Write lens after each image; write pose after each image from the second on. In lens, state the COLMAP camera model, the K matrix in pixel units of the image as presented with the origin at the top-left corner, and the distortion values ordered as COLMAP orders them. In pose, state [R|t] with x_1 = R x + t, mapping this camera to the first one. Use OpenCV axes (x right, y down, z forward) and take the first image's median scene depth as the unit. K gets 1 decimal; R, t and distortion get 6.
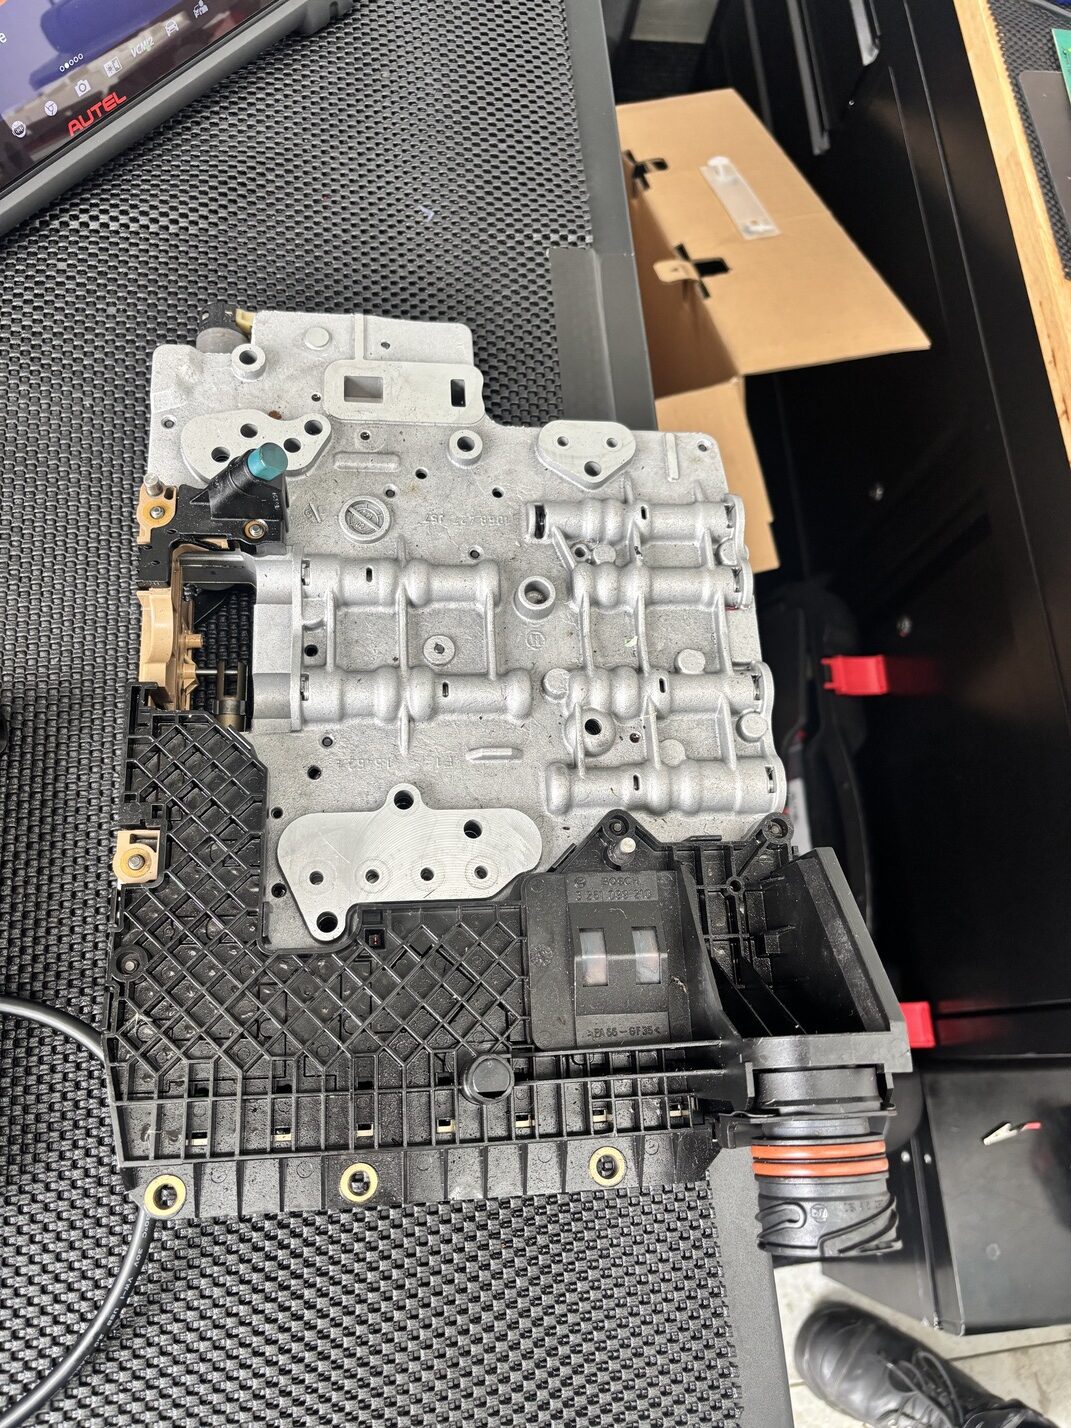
lens RADIAL K [[1076.1, 0, 541.7], [0, 1076.1, 699.5], [0, 0, 1]] dist [0.000517, -0.022047]
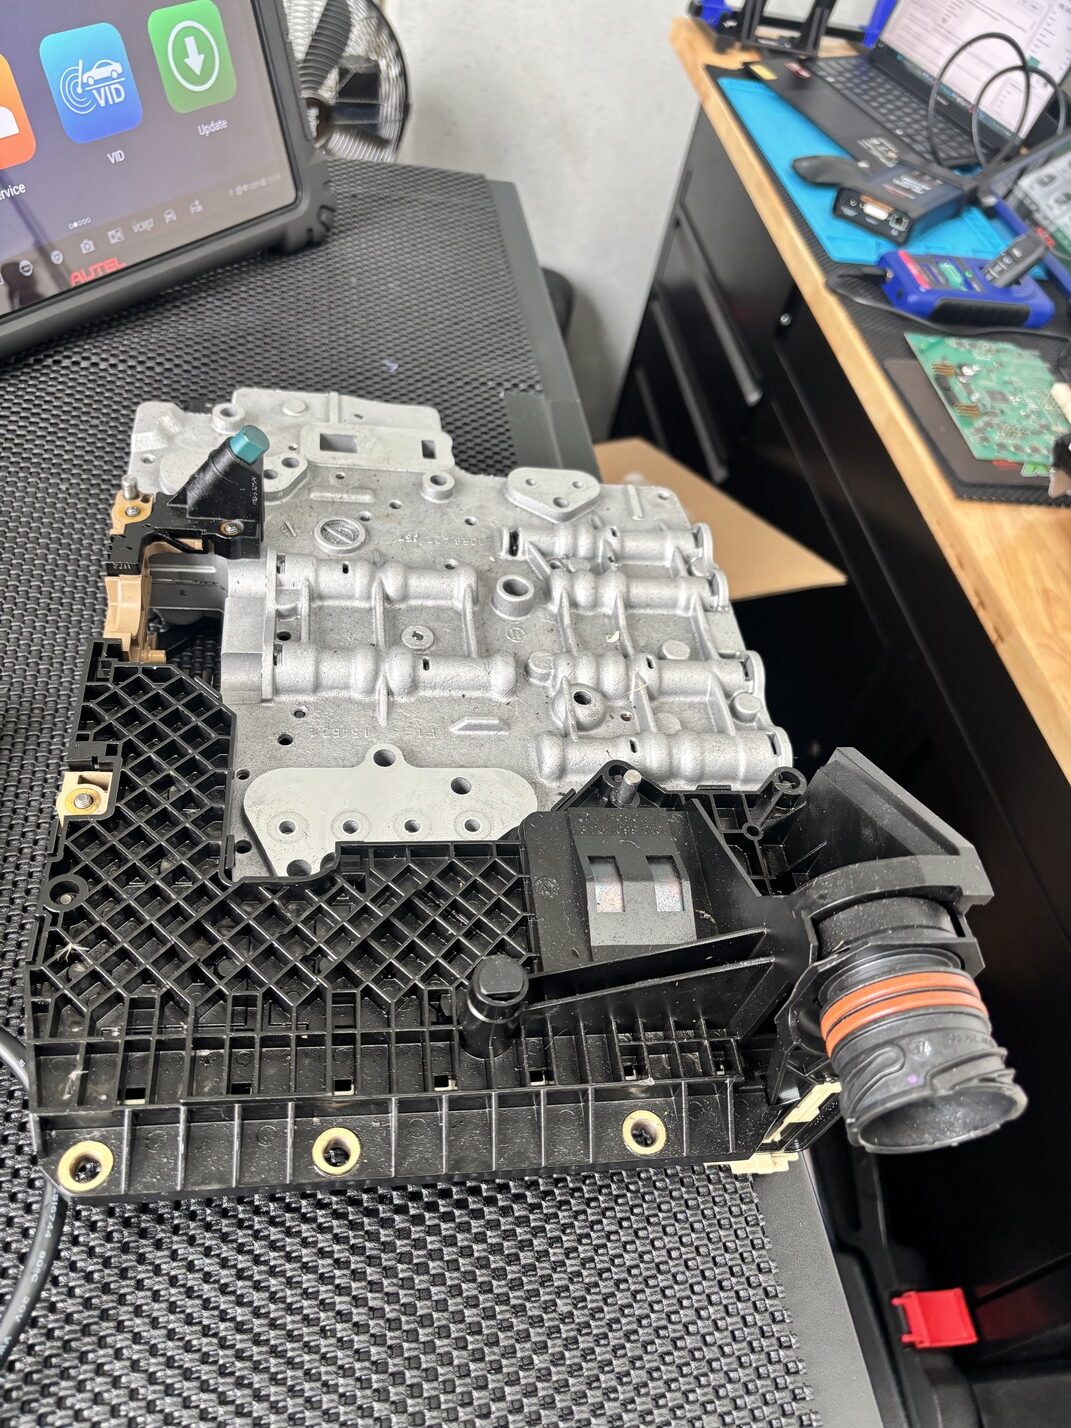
lens RADIAL K [[1076.1, 0, 529.2], [0, 1076.1, 716.2], [0, 0, 1]] dist [0.000517, -0.022047]
pose [[0.997717, -0.032924, 0.058958, -0.054582], [0.052064, 0.931071, -0.361105, 0.374081], [-0.043005, 0.363350, 0.930659, 0.122336]]
